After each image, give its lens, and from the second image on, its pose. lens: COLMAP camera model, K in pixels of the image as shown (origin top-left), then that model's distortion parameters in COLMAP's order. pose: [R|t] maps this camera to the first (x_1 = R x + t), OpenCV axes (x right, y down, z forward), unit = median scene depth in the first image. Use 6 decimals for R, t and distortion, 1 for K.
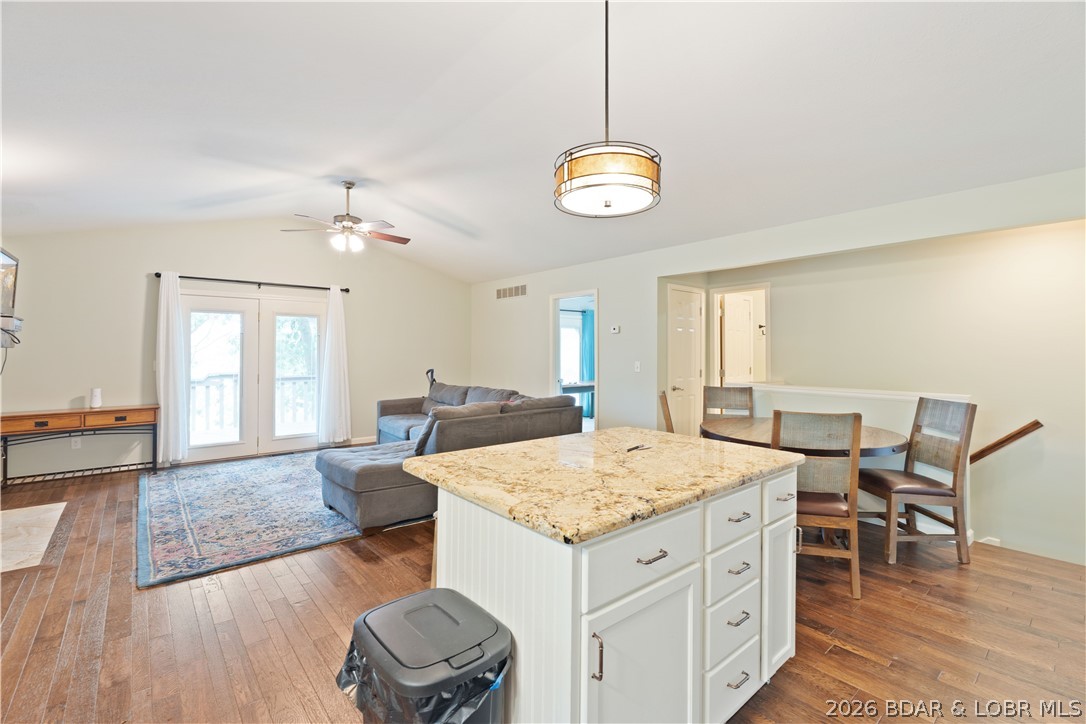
lens RADIAL K [[483.2, 0, 542.7], [0, 483.2, 348.4], [0, 0, 1]] dist [-0.003020, -0.000168]
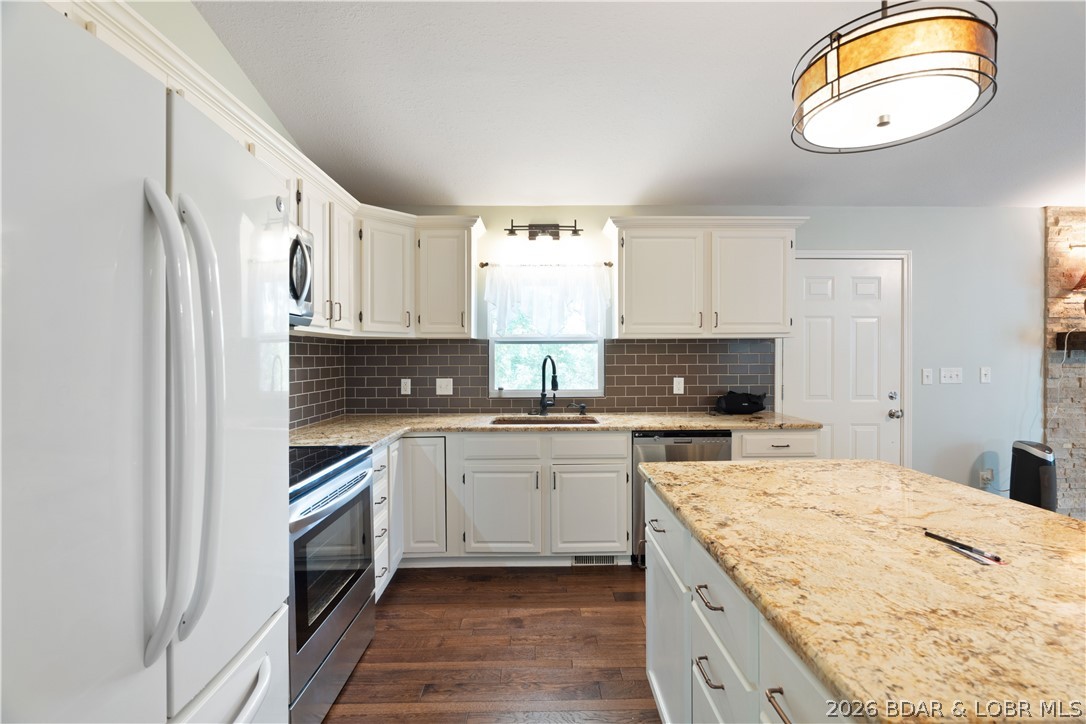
lens RADIAL K [[476.2, 0, 546.5], [0, 476.2, 361.2], [0, 0, 1]] dist [-0.005200, -0.000149]
pose [[-0.633758, 0.007596, -0.773494, 0.425390], [0.009390, 0.999954, 0.002127, 0.004341], [0.773475, -0.005916, -0.633800, 0.493325]]
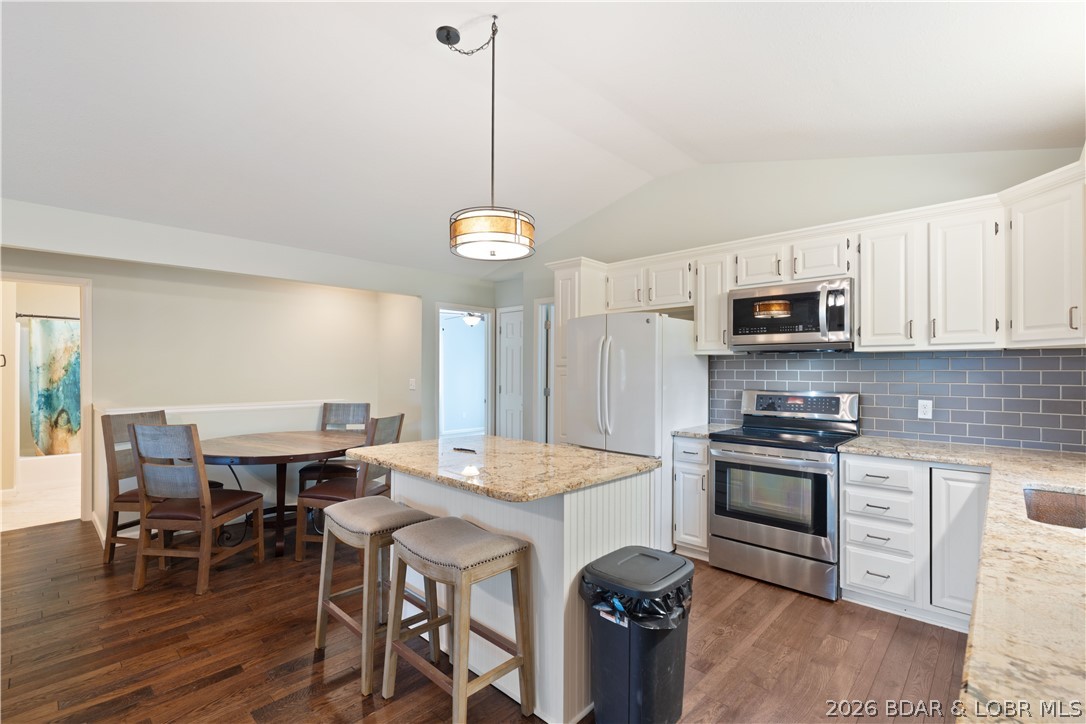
lens RADIAL K [[487.2, 0, 543.2], [0, 487.2, 366.0], [0, 0, 1]] dist [-0.004115, -0.000246]
pose [[-0.112067, 0.005895, 0.993683, -0.535422], [-0.012223, 0.999899, -0.007310, 0.000269], [-0.993625, -0.012965, -0.111984, 0.472289]]
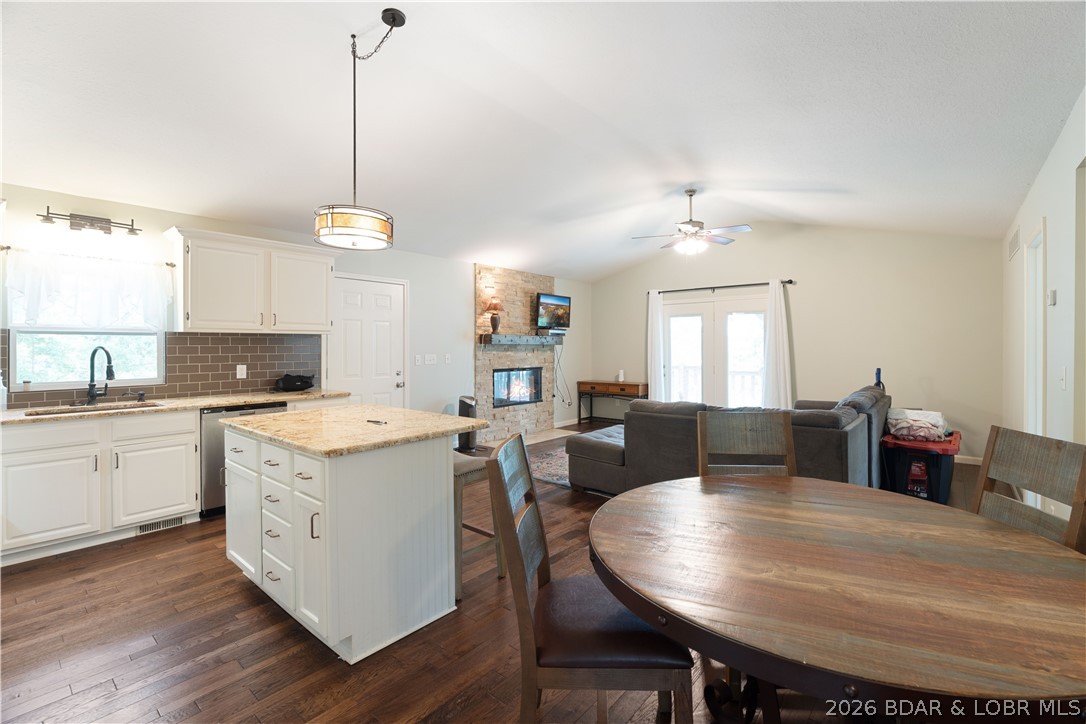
lens RADIAL K [[483.2, 0, 542.7], [0, 483.2, 348.4], [0, 0, 1]] dist [-0.003020, -0.000168]
pose [[0.162018, 0.003260, -0.986782, 0.776347], [0.009843, 0.999939, 0.004920, 0.003174], [0.986739, -0.010510, 0.161977, 0.619283]]
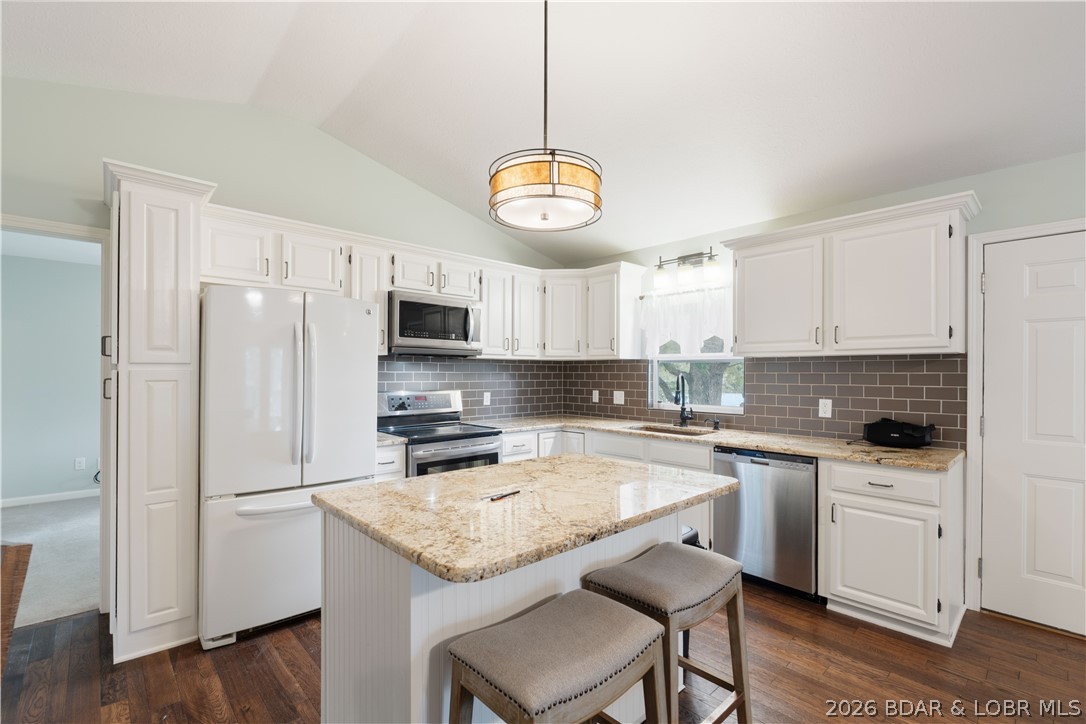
lens RADIAL K [[484.4, 0, 545.6], [0, 484.4, 374.1], [0, 0, 1]] dist [-0.003947, -0.000077]
pose [[-0.998584, -0.005450, -0.052917, 0.085377], [-0.005148, 0.999970, -0.005853, 0.004437], [0.052947, -0.005573, -0.998582, 0.910622]]
